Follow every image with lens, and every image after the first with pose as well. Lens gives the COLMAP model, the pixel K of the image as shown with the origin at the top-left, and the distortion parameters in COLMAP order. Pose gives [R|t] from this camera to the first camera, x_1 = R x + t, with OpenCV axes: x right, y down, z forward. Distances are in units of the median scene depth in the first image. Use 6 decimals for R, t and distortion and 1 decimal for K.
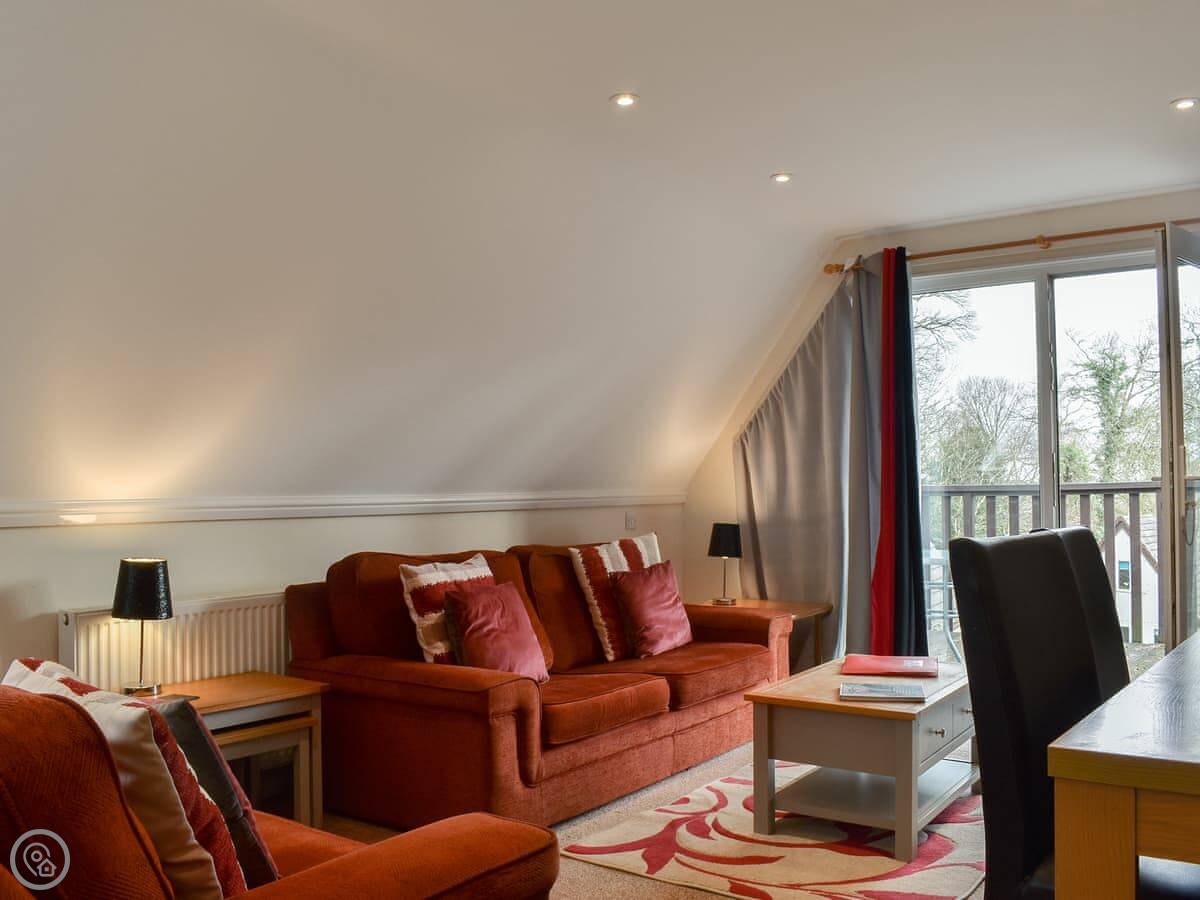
lens RADIAL K [[1066.2, 0, 600.0], [0, 1066.2, 450.0], [0, 0, 1]] dist [-0.101392, 0.004491]
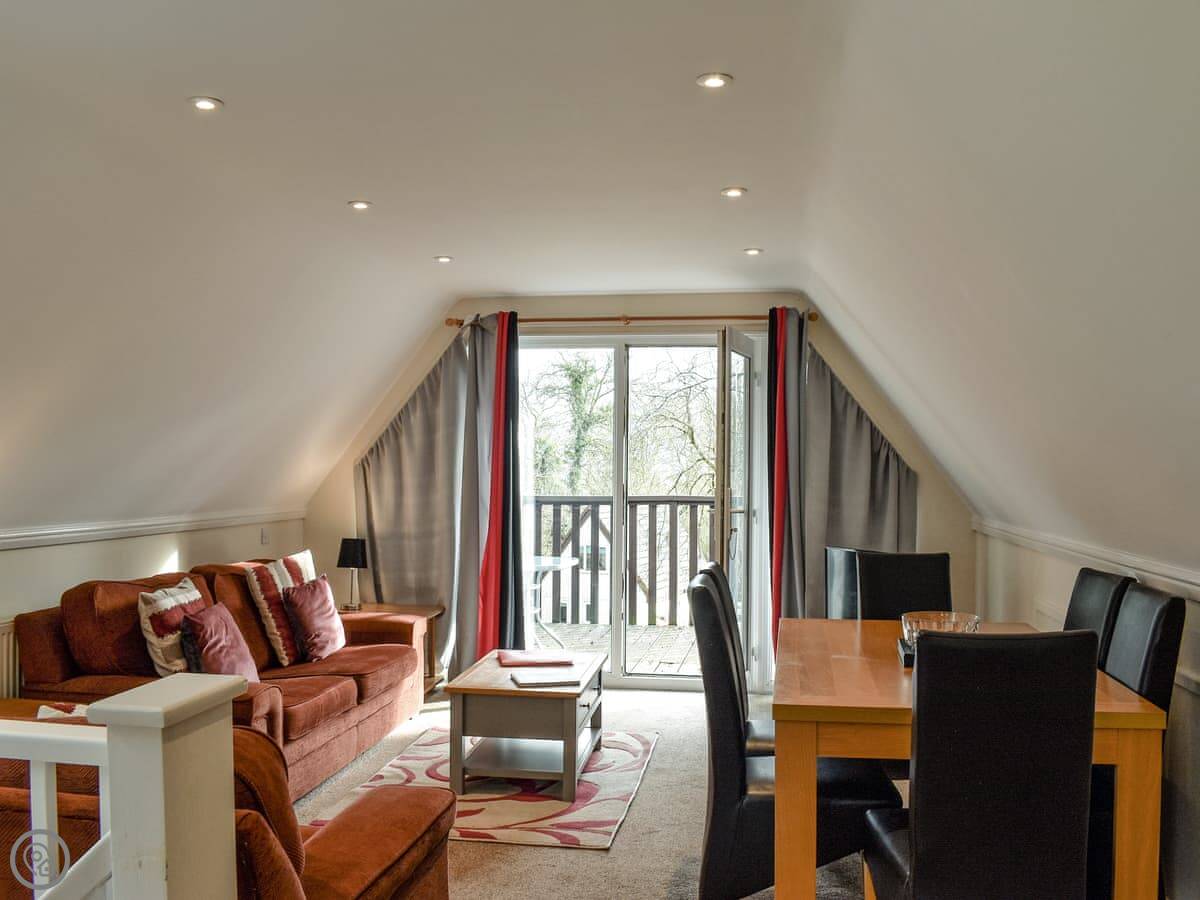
lens RADIAL K [[1105.7, 0, 600.0], [0, 1105.7, 450.0], [0, 0, 1]] dist [-0.103742, 0.014839]
pose [[0.877859, 0.023354, 0.478350, -0.258832], [-0.034393, 0.999306, 0.014331, -0.061763], [-0.477683, -0.029033, 0.878053, -0.186976]]
